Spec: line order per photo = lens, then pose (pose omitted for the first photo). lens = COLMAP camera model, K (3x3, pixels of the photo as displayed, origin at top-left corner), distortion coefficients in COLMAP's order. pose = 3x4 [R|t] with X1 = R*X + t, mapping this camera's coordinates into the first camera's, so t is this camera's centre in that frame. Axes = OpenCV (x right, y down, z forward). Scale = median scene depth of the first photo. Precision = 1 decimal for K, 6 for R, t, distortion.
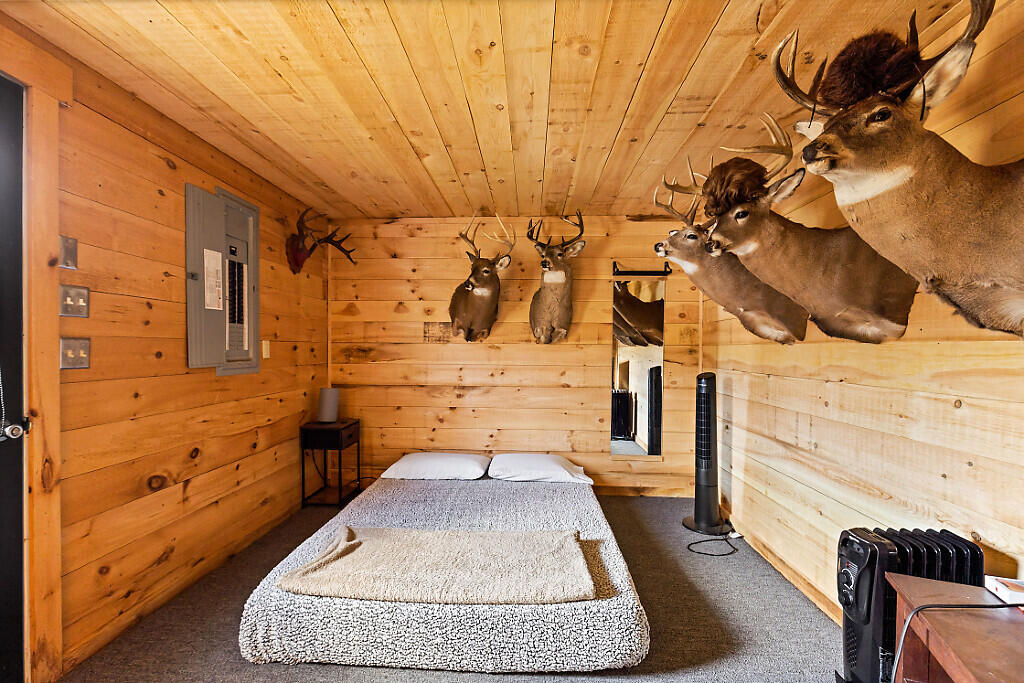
lens RADIAL K [[459.9, 0, 511.5], [0, 459.9, 349.5], [0, 0, 1]] dist [-0.000324, -0.000198]
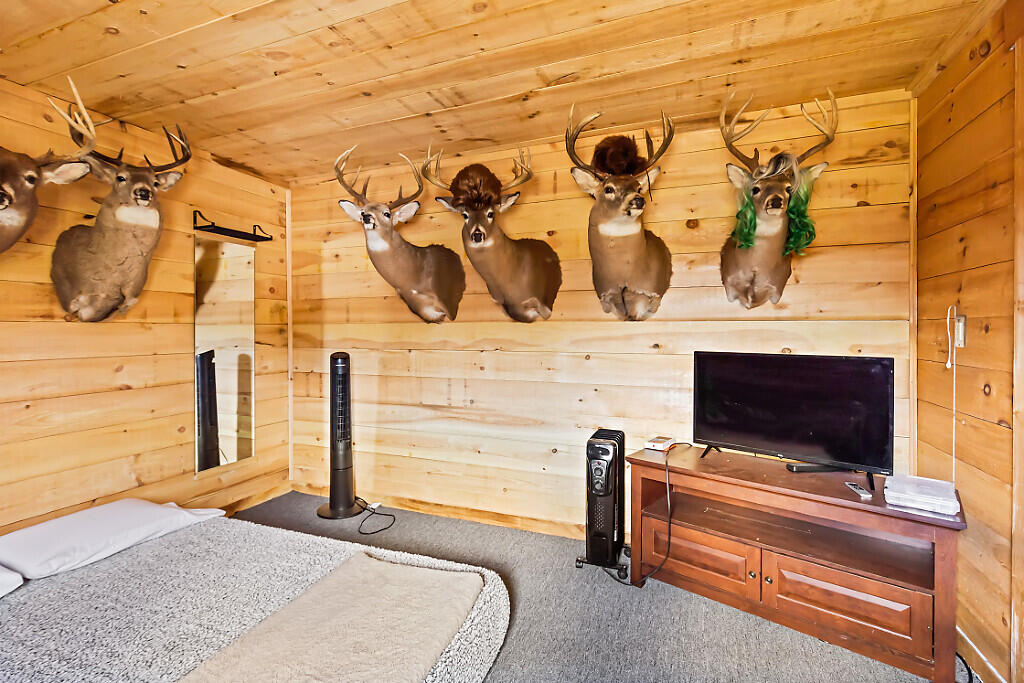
lens RADIAL K [[459.9, 0, 513.9], [0, 459.9, 330.6], [0, 0, 1]] dist [-0.000324, -0.000198]
pose [[0.324096, -0.013209, 0.945932, -0.421124], [0.009655, 0.999897, 0.010655, -0.002579], [-0.945975, 0.005680, 0.324190, 0.380678]]
